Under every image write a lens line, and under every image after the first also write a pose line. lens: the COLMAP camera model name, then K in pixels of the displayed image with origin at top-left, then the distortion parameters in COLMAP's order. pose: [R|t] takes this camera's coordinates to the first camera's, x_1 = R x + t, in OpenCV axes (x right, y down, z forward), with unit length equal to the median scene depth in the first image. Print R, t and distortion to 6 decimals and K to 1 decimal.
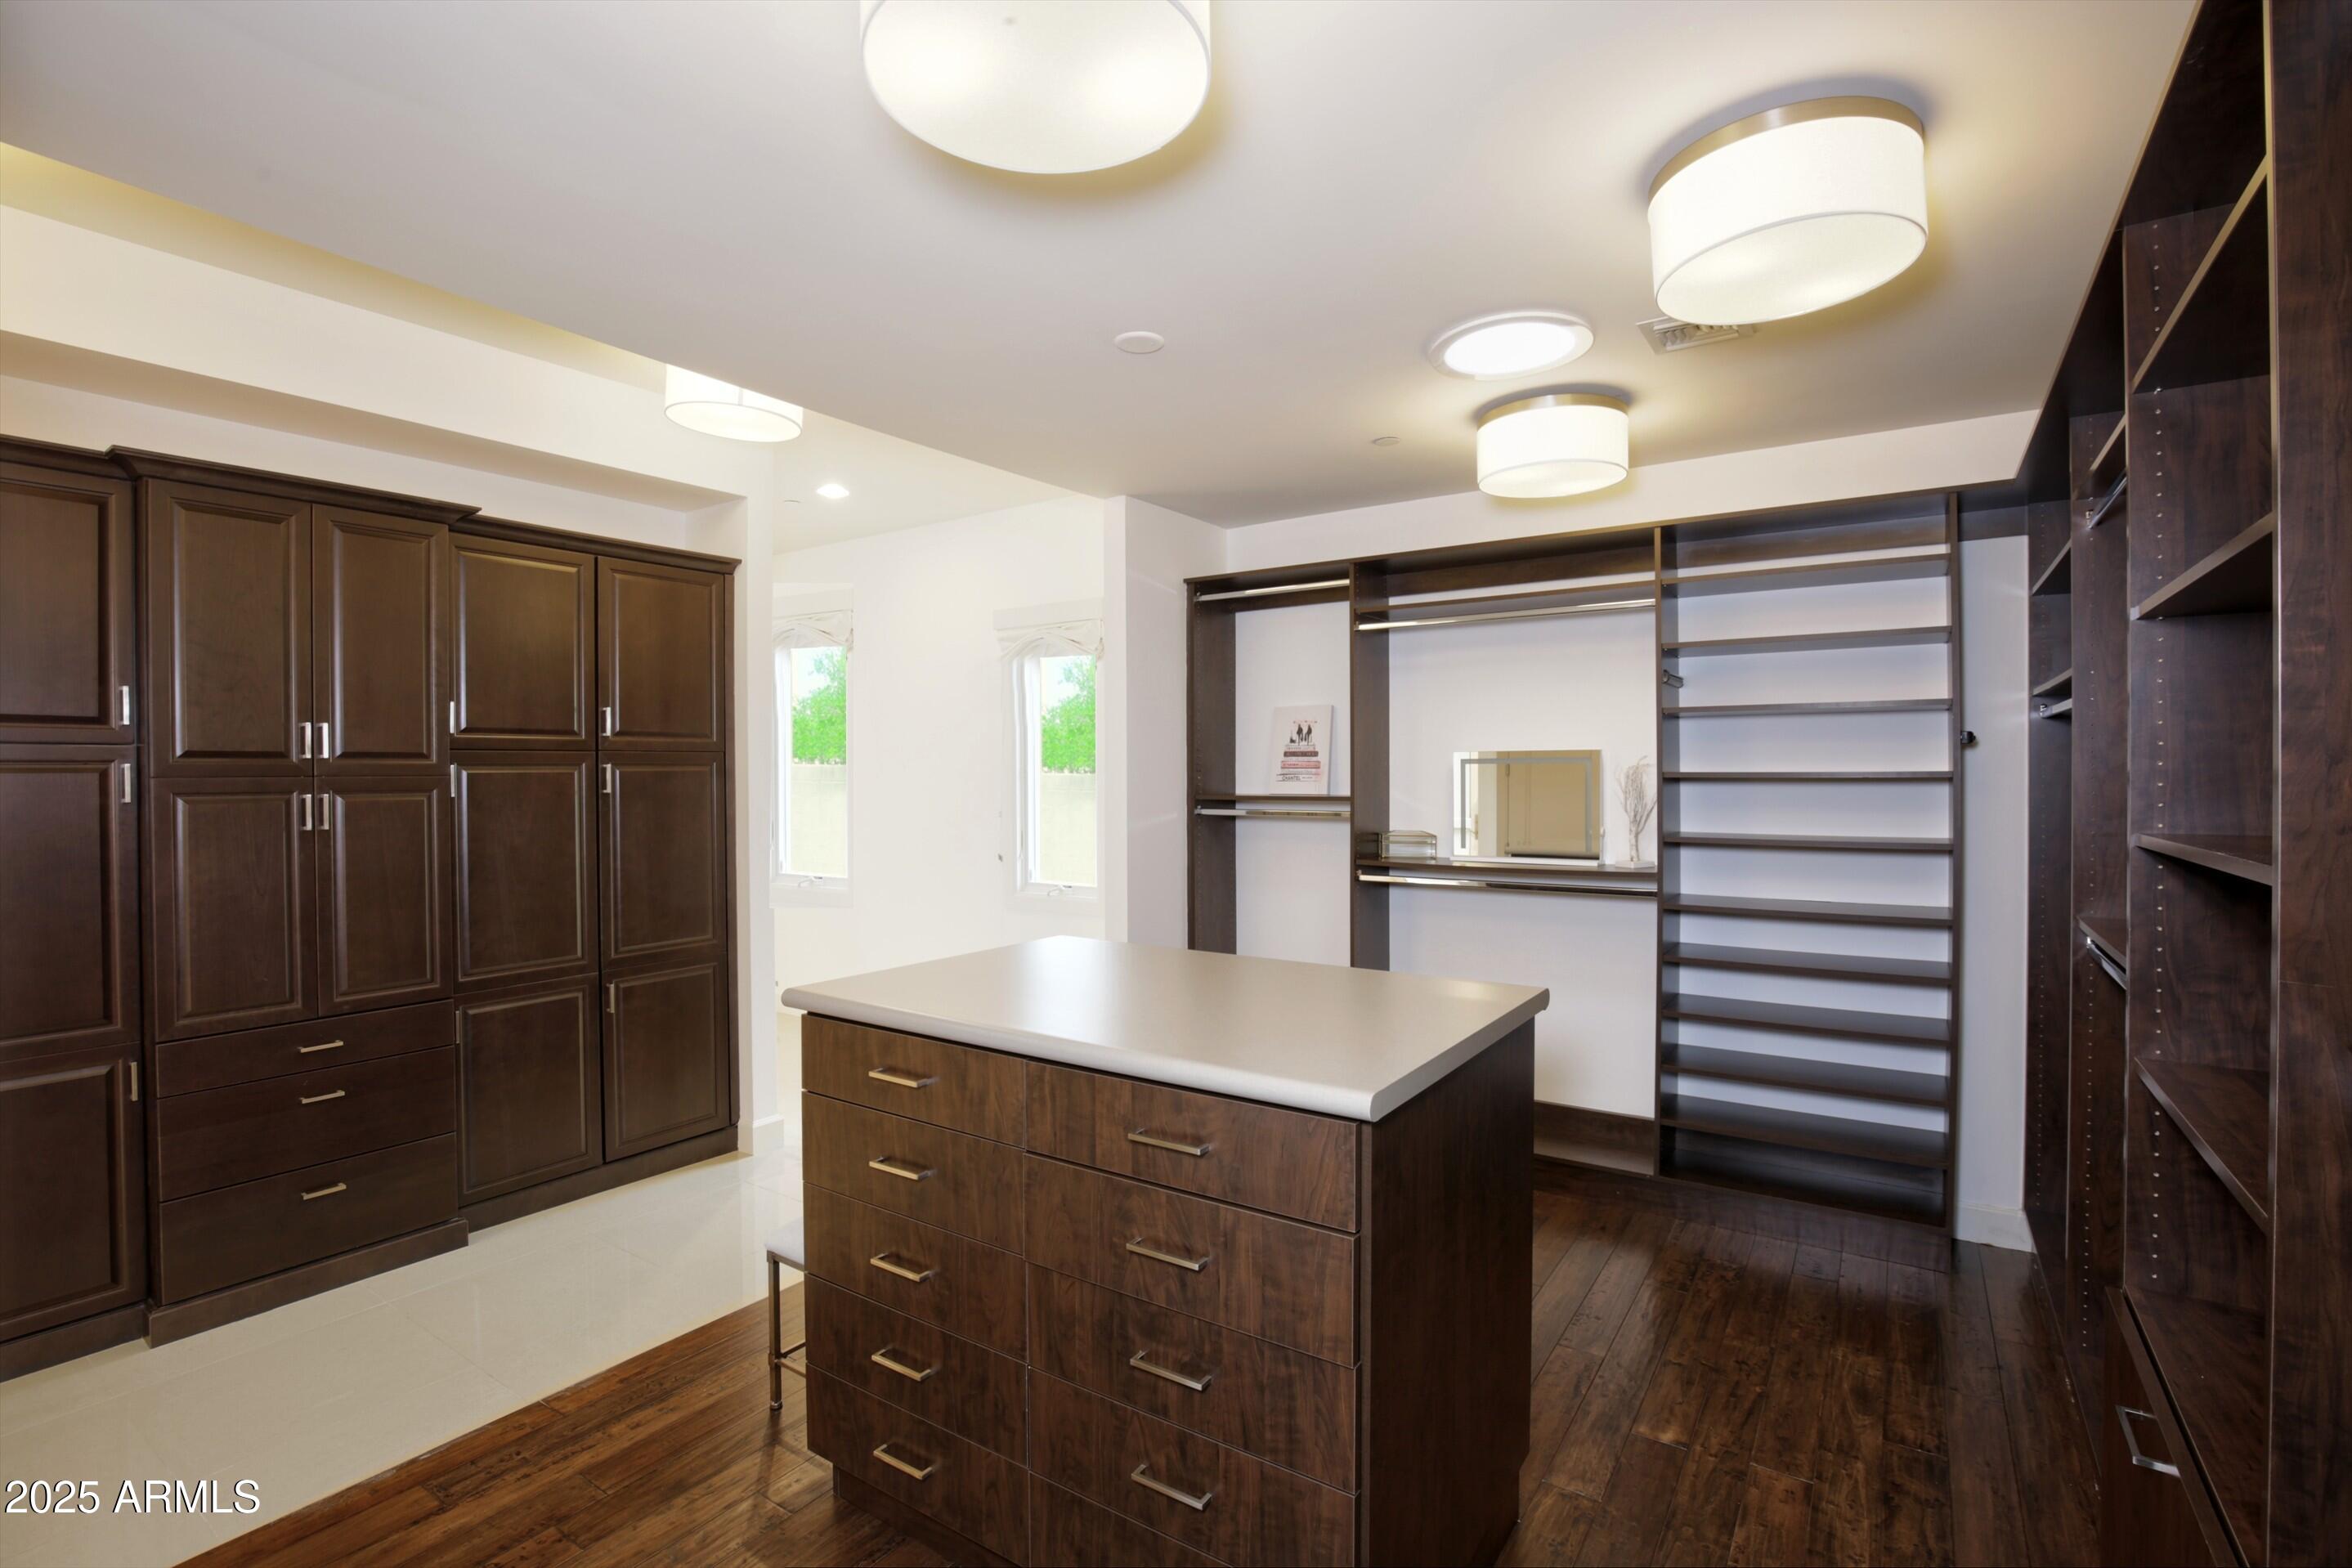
lens RADIAL K [[1073.8, 0, 1176.0], [0, 1073.8, 784.0], [0, 0, 1]] dist [-0.021483, 0.001034]
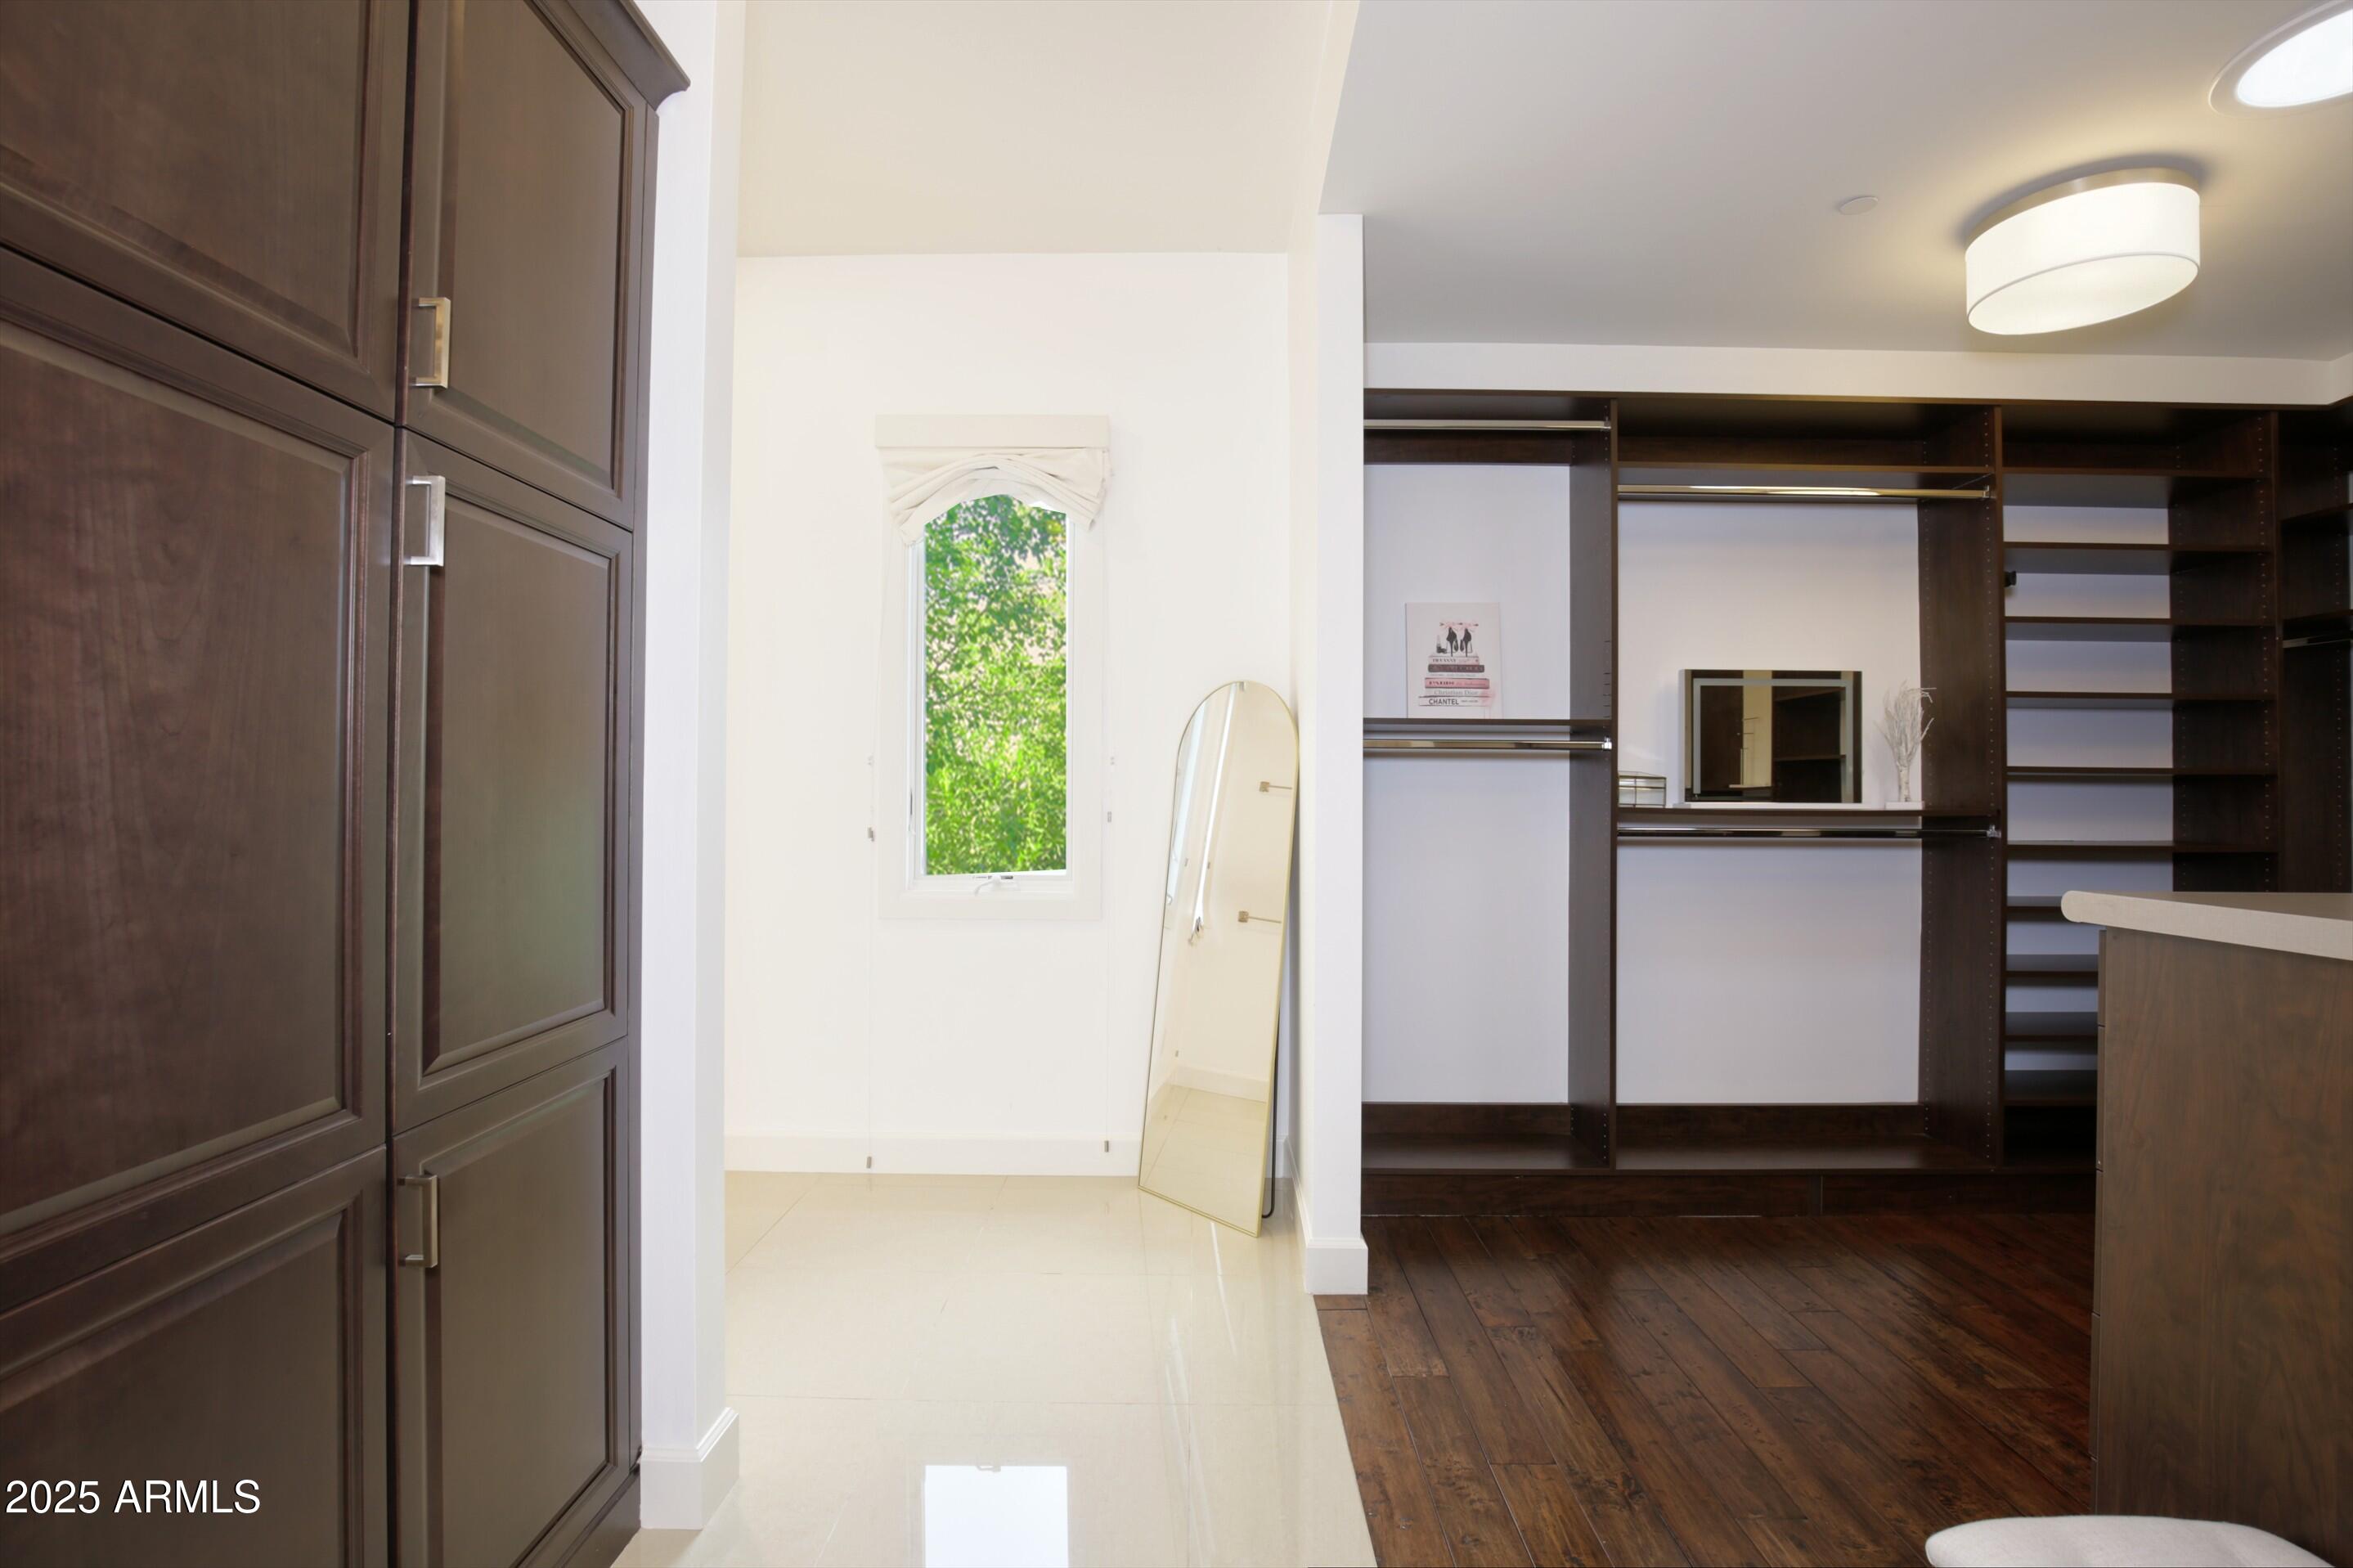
lens RADIAL K [[1074.3, 0, 1176.5], [0, 1074.3, 784.0], [0, 0, 1]] dist [-0.021483, 0.001034]
pose [[0.830486, 0.013068, 0.556886, -0.435112], [-0.000230, 0.999733, -0.023116, 0.065625], [-0.557039, 0.019069, 0.830267, 0.514175]]
